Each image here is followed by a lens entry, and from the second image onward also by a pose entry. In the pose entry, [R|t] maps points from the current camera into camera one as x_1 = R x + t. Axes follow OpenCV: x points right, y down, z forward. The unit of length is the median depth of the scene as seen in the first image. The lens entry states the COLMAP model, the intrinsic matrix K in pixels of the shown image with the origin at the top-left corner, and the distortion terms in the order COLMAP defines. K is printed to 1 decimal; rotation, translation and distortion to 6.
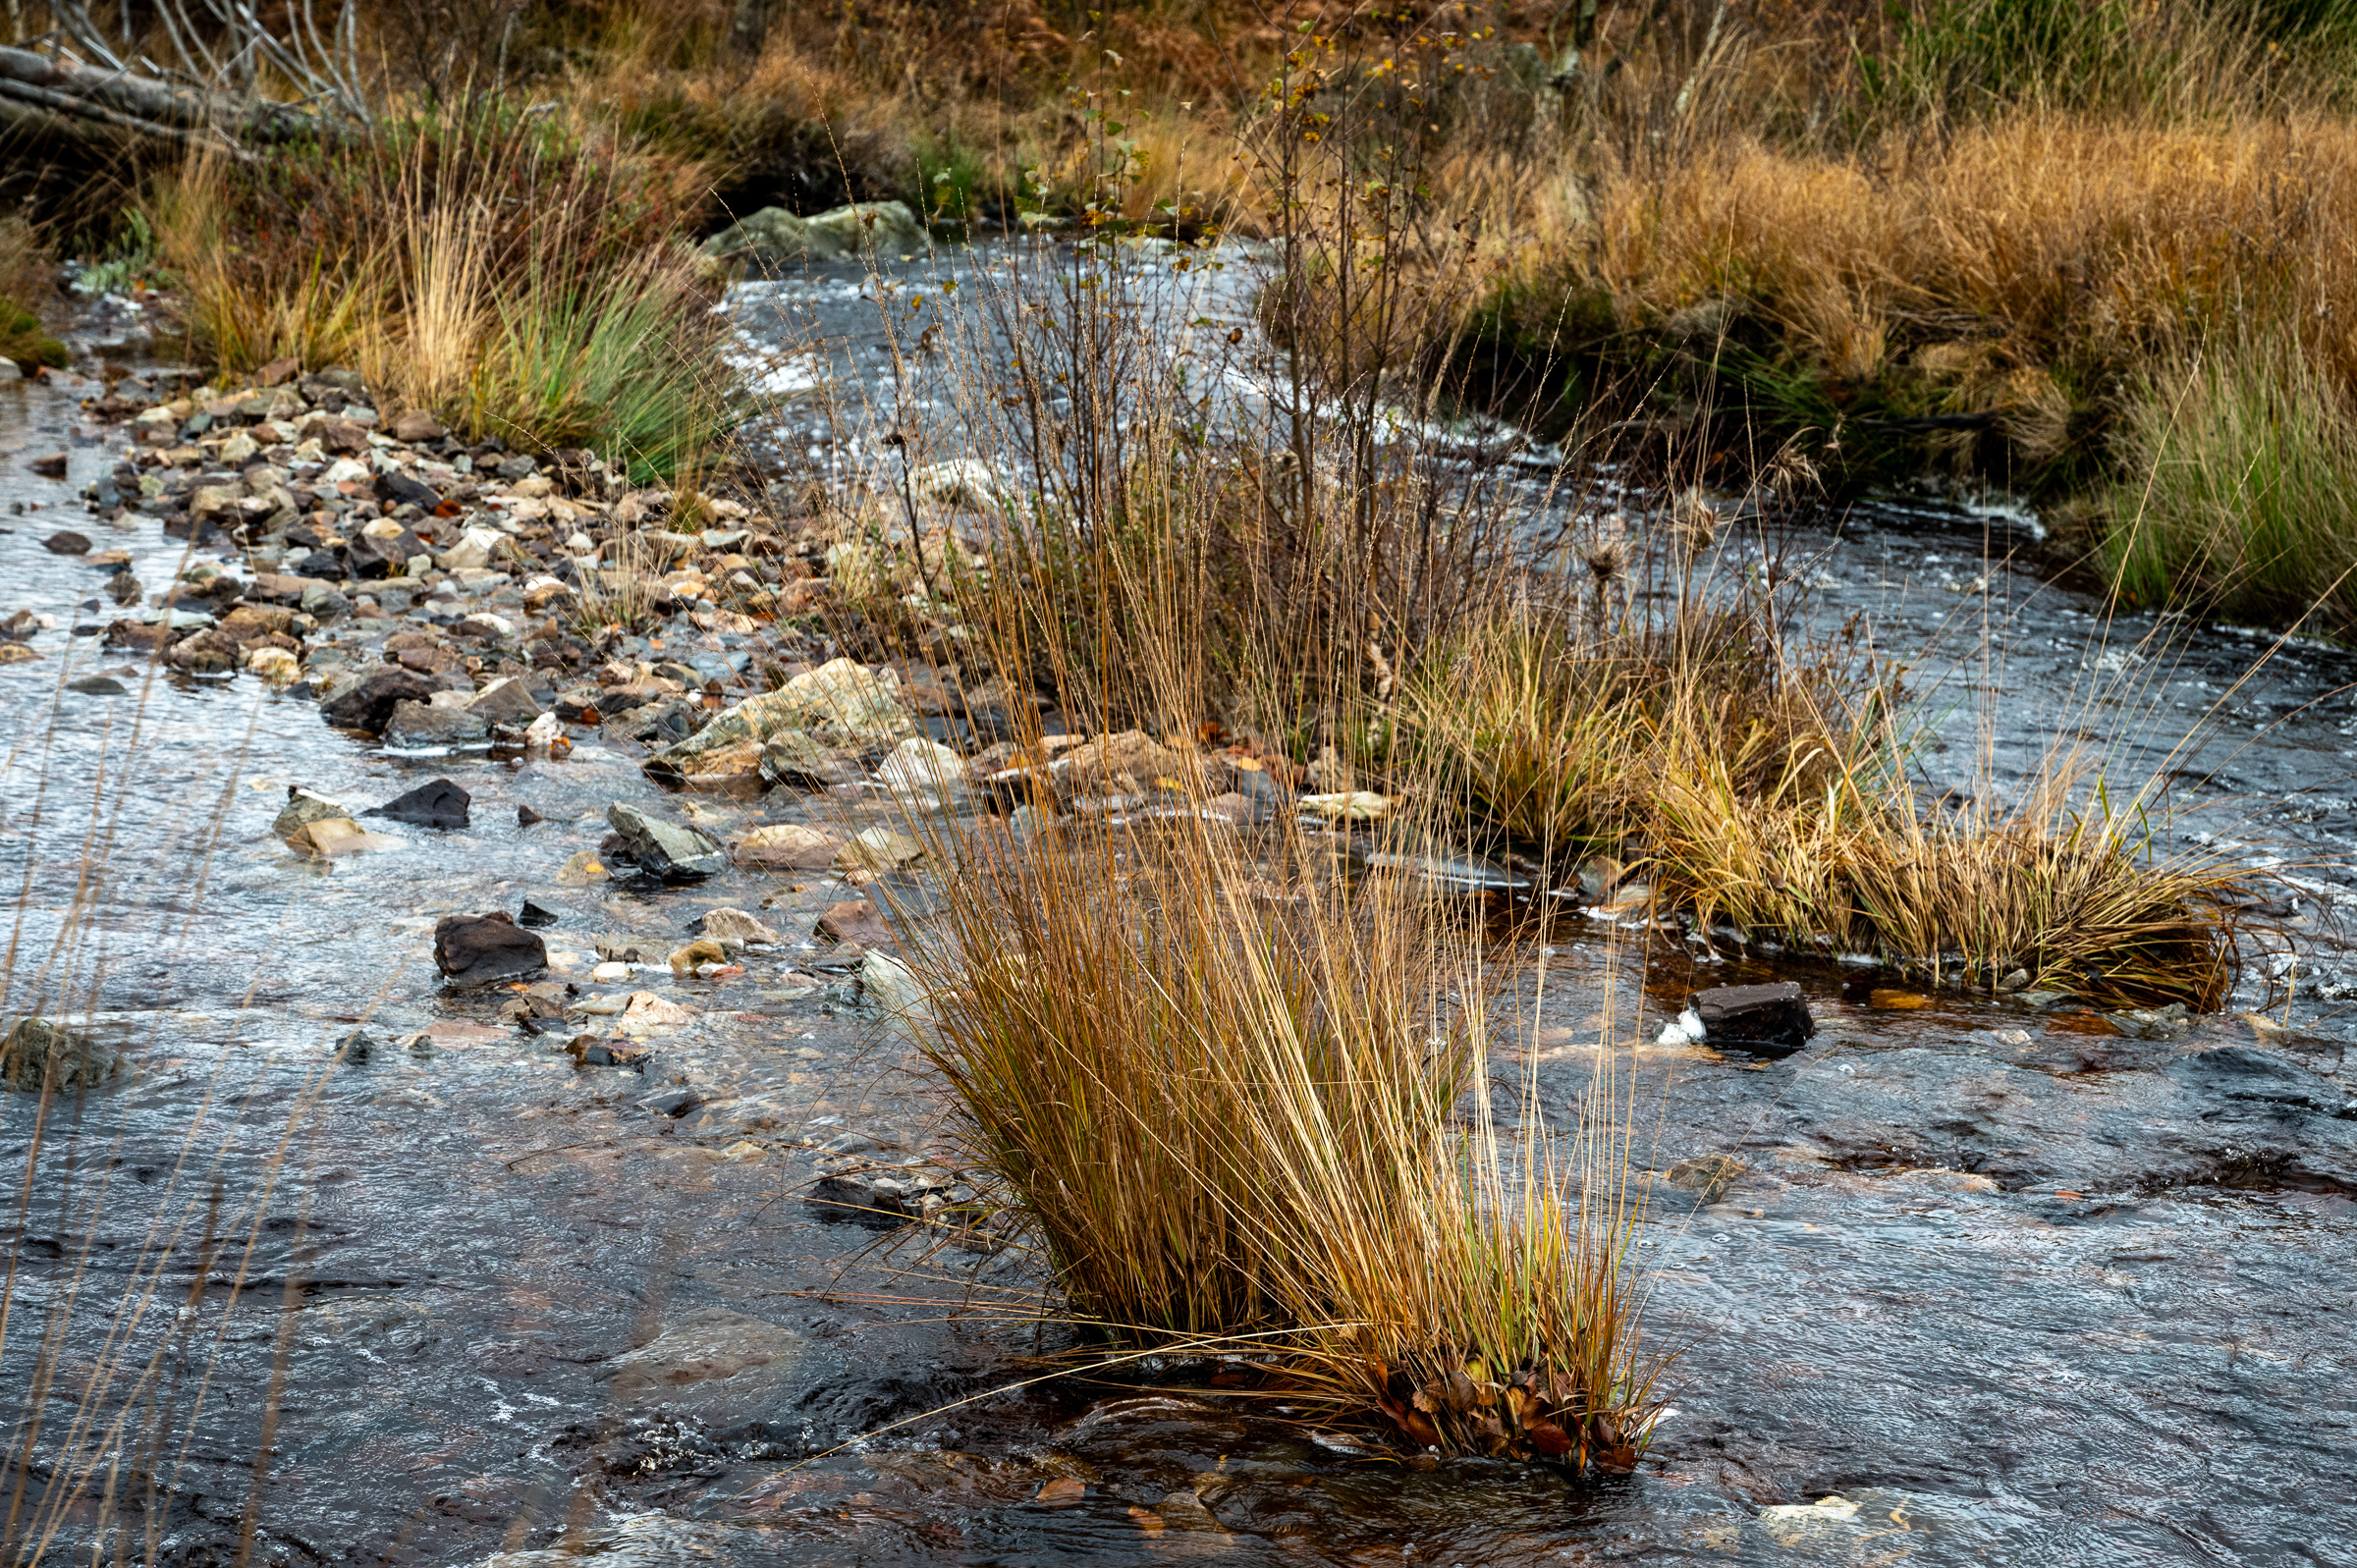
lens RADIAL K [[5095.1, 0, 1178.5], [0, 5095.1, 784.0], [0, 0, 1]] dist [0.100854, 0.205199]
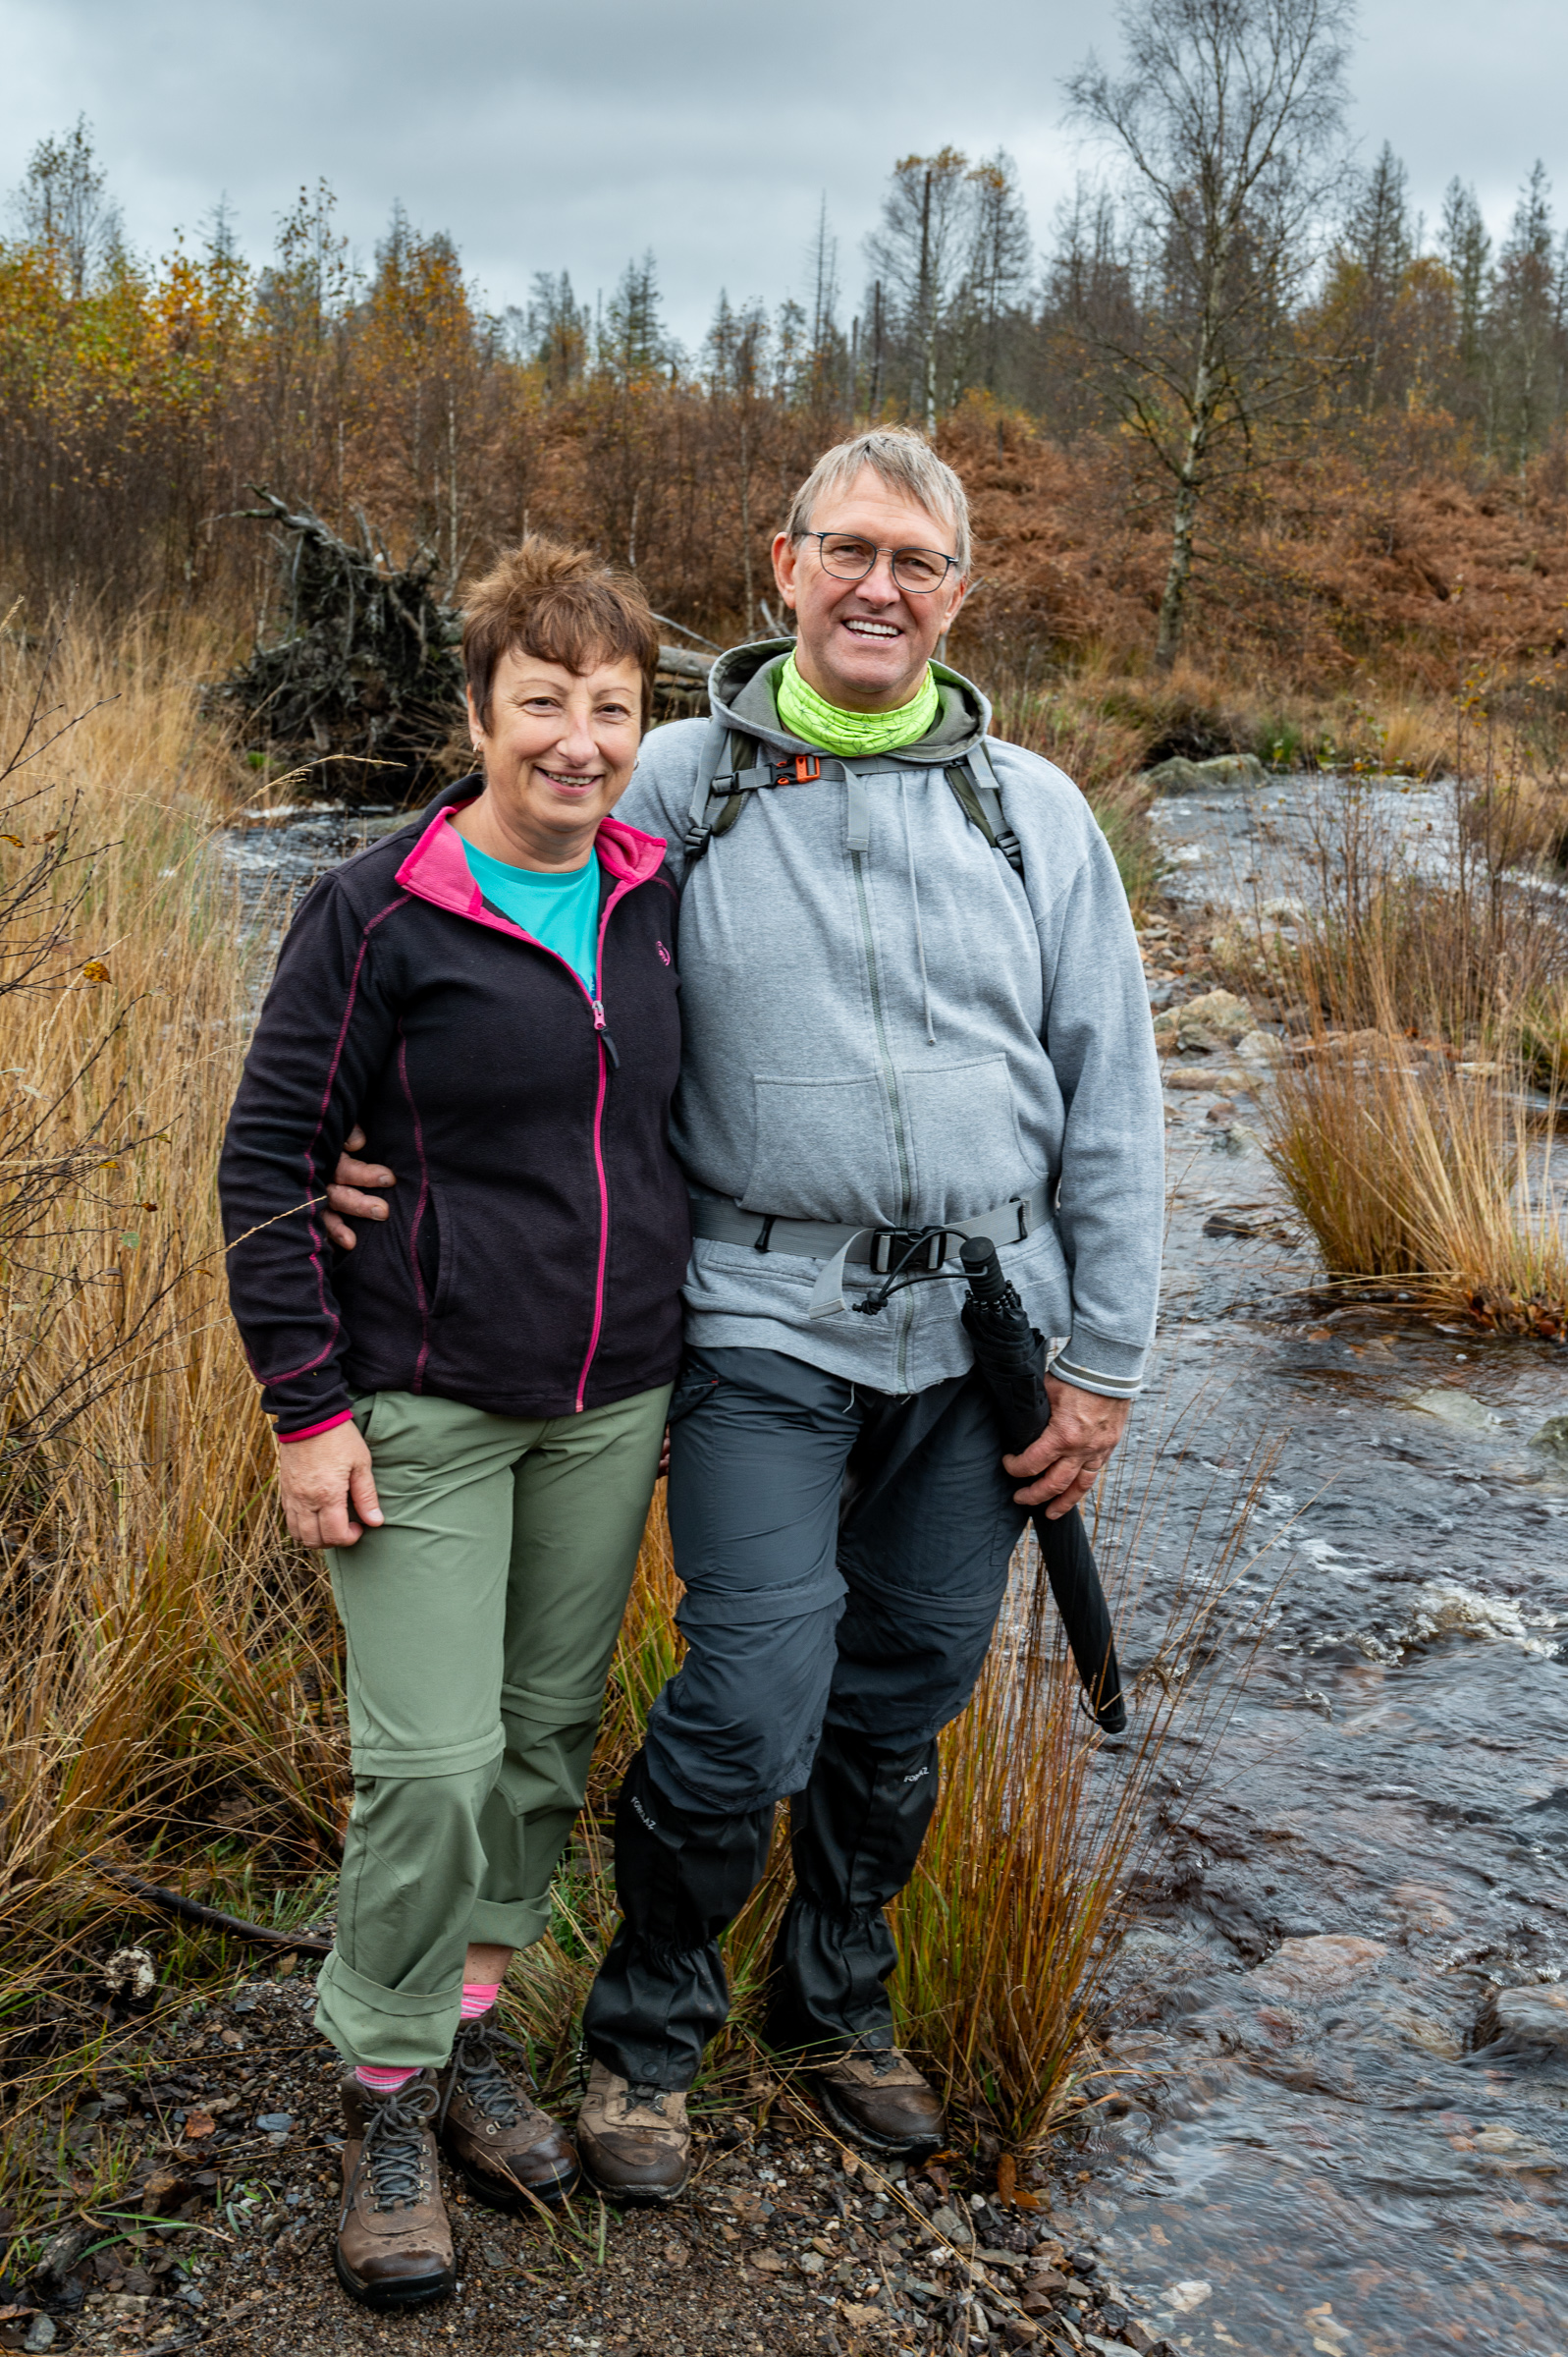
lens RADIAL K [[3141.3, 0, 786.7], [0, 3141.3, 1150.7], [0, 0, 1]] dist [0.003636, 0.039755]
pose [[0.980317, 0.034114, -0.194458, 0.005922], [-0.031630, 0.999374, 0.015864, 0.019495], [0.194877, -0.009401, 0.980783, -0.180766]]
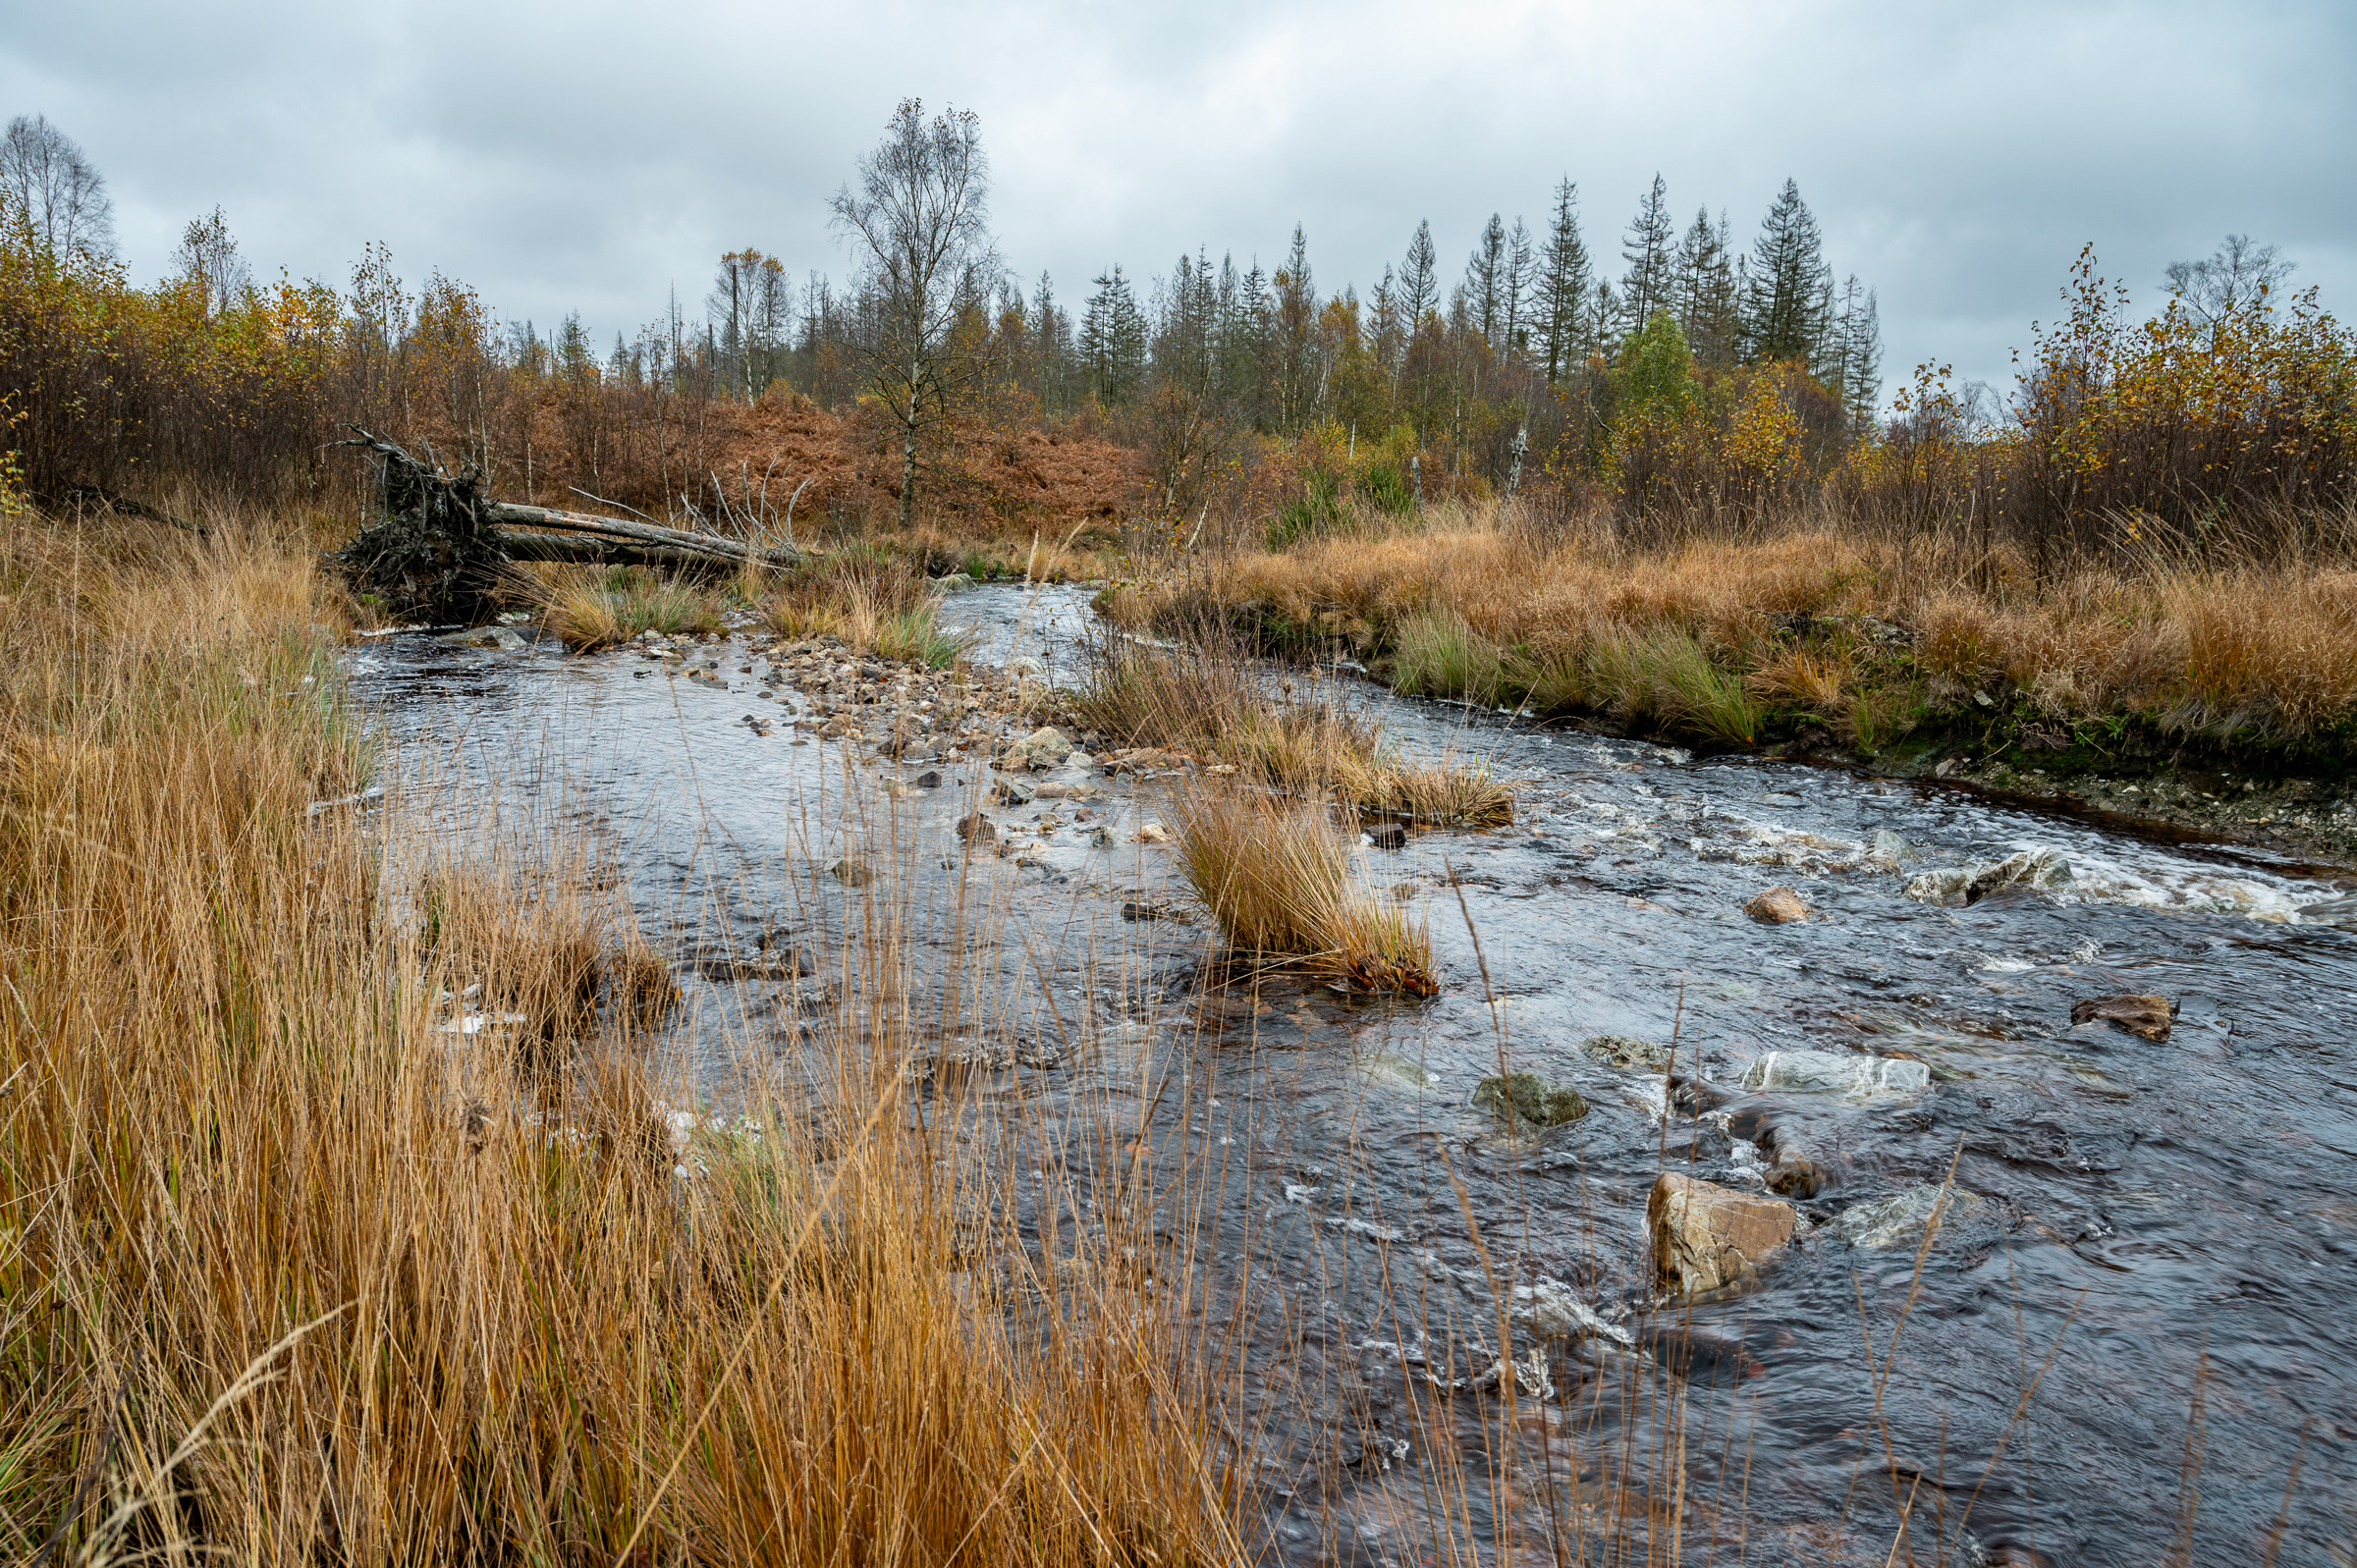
lens RADIAL K [[1579.1, 0, 1148.6], [0, 1579.1, 795.1], [0, 0, 1]] dist [-0.001263, -0.001748]
pose [[0.995381, -0.036473, 0.088806, -0.077558], [0.033807, 0.998937, 0.031350, -0.009411], [-0.089855, -0.028202, 0.995555, 0.034432]]
